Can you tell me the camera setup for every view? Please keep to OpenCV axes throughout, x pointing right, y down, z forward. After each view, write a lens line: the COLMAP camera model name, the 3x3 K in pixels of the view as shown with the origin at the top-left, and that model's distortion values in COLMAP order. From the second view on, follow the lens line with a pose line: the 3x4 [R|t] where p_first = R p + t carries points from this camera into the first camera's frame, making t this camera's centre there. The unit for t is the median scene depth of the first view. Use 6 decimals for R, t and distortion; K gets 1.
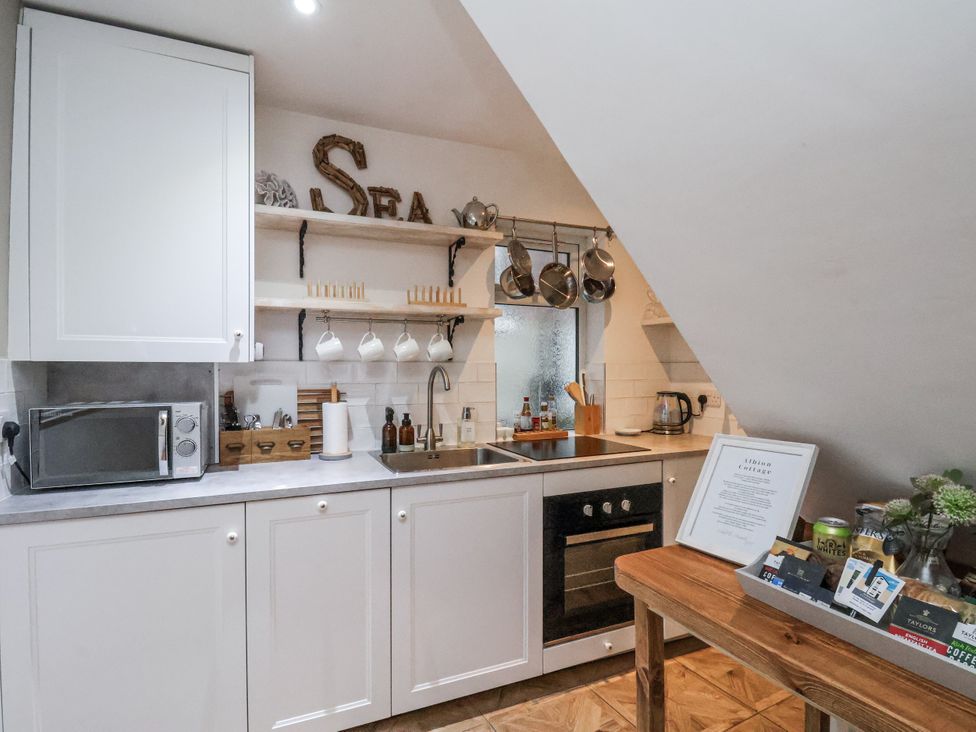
lens RADIAL K [[527.7, 0, 487.4], [0, 527.7, 381.0], [0, 0, 1]] dist [-0.001314, 0.000118]
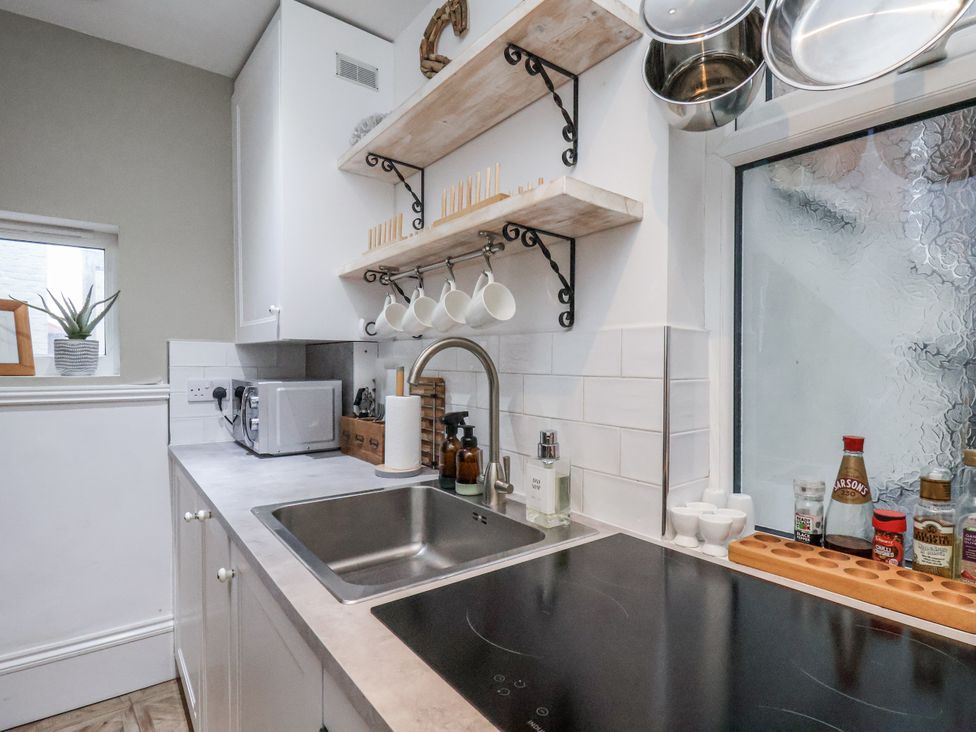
lens RADIAL K [[516.4, 0, 492.6], [0, 516.4, 372.6], [0, 0, 1]] dist [-0.013663, -0.000650]
pose [[0.235466, 0.020318, -0.971670, 0.370223], [-0.039820, 0.999144, 0.011243, -0.001712], [0.971066, 0.036045, 0.236074, 0.883387]]
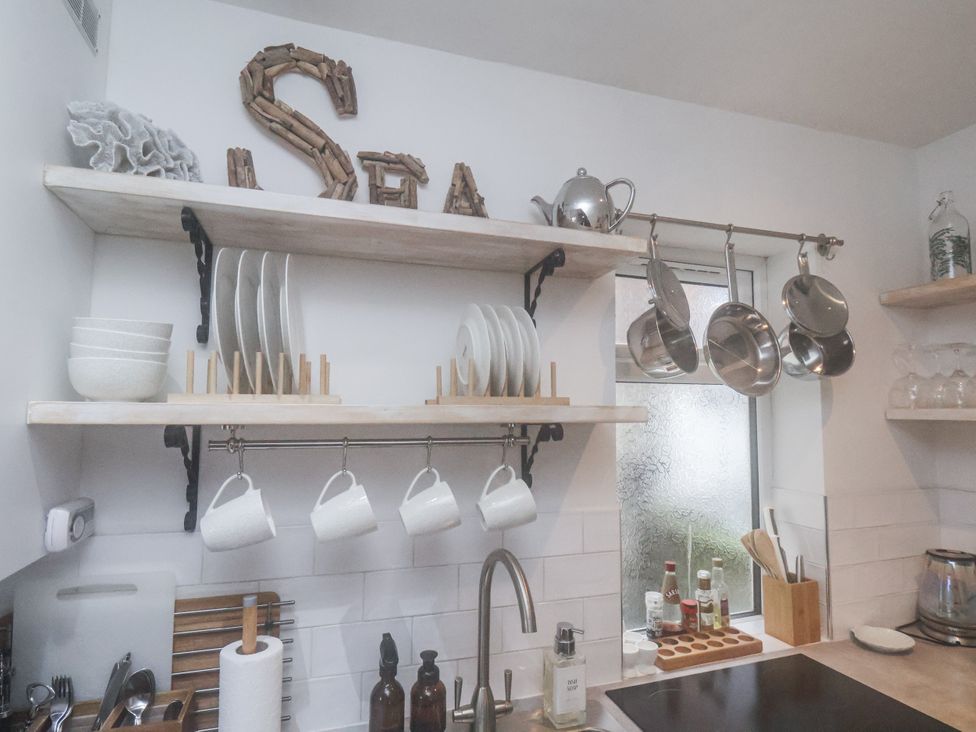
lens RADIAL K [[546.6, 0, 488.0], [0, 546.6, 366.0], [0, 0, 1]] dist [-0.002262, -0.001119]
pose [[0.995889, -0.000930, -0.090582, -0.064519], [-0.008673, 0.994375, -0.105559, -0.122661], [0.090171, 0.105911, 0.990279, 0.536074]]
